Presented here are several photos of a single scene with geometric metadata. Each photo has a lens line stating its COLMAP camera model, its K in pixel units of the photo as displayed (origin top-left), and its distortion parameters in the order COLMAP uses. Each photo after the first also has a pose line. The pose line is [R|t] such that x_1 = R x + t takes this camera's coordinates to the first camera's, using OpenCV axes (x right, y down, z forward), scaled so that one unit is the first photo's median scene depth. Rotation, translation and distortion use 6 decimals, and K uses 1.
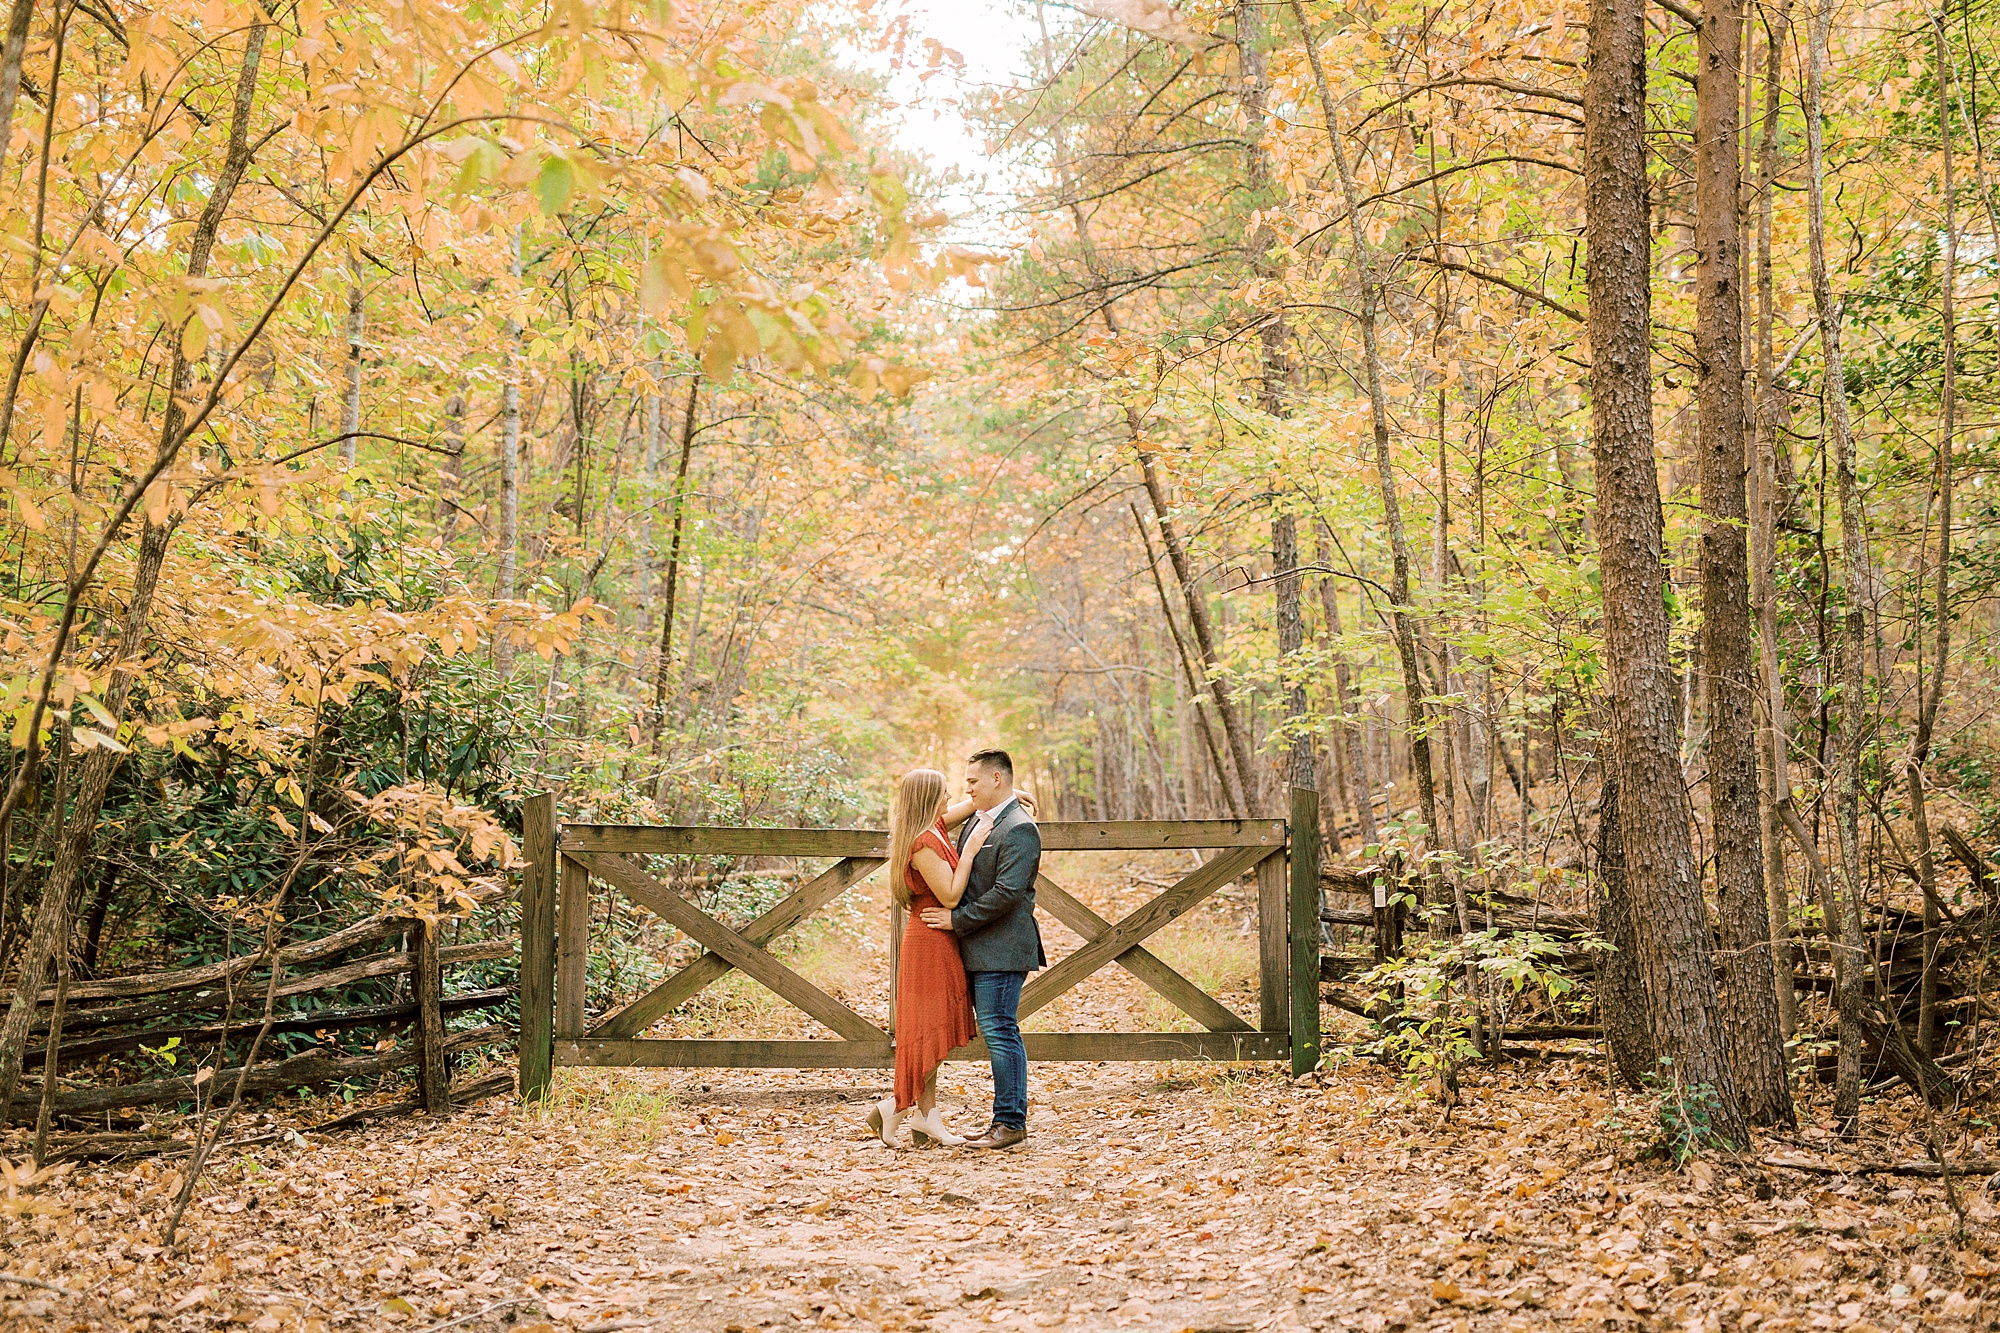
lens RADIAL K [[2744.7, 0, 989.7], [0, 2744.7, 680.3], [0, 0, 1]] dist [-0.001221, -0.022723]
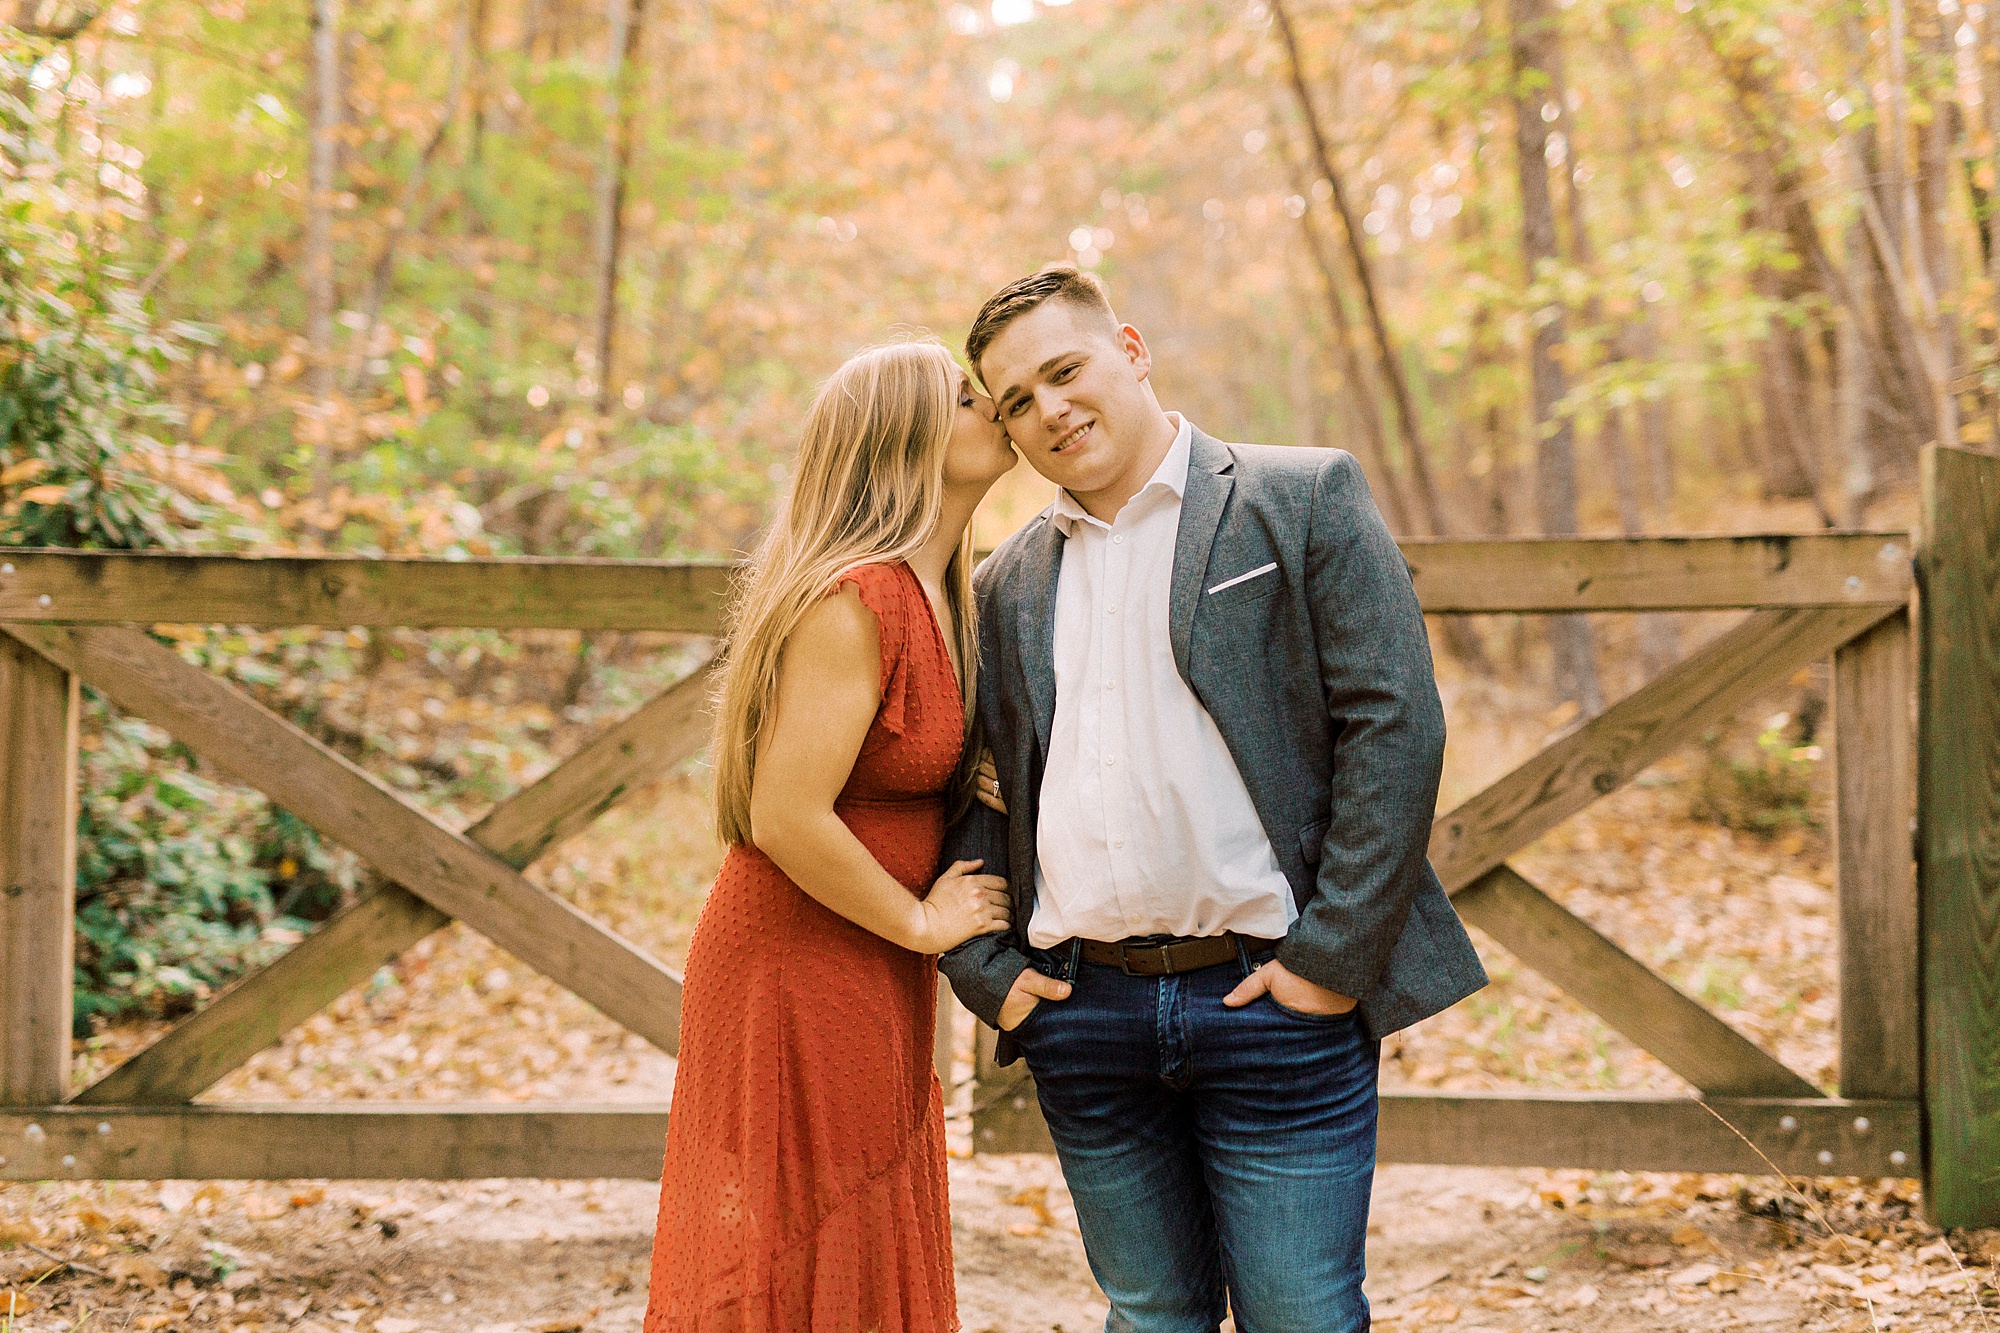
lens RADIAL K [[2744.7, 0, 989.7], [0, 2744.7, 680.3], [0, 0, 1]] dist [-0.001221, -0.022723]
pose [[0.998138, 0.000655, -0.060991, 0.005459], [0.001358, 0.999456, 0.032957, 0.058231], [0.060979, -0.032978, 0.997594, 0.620306]]
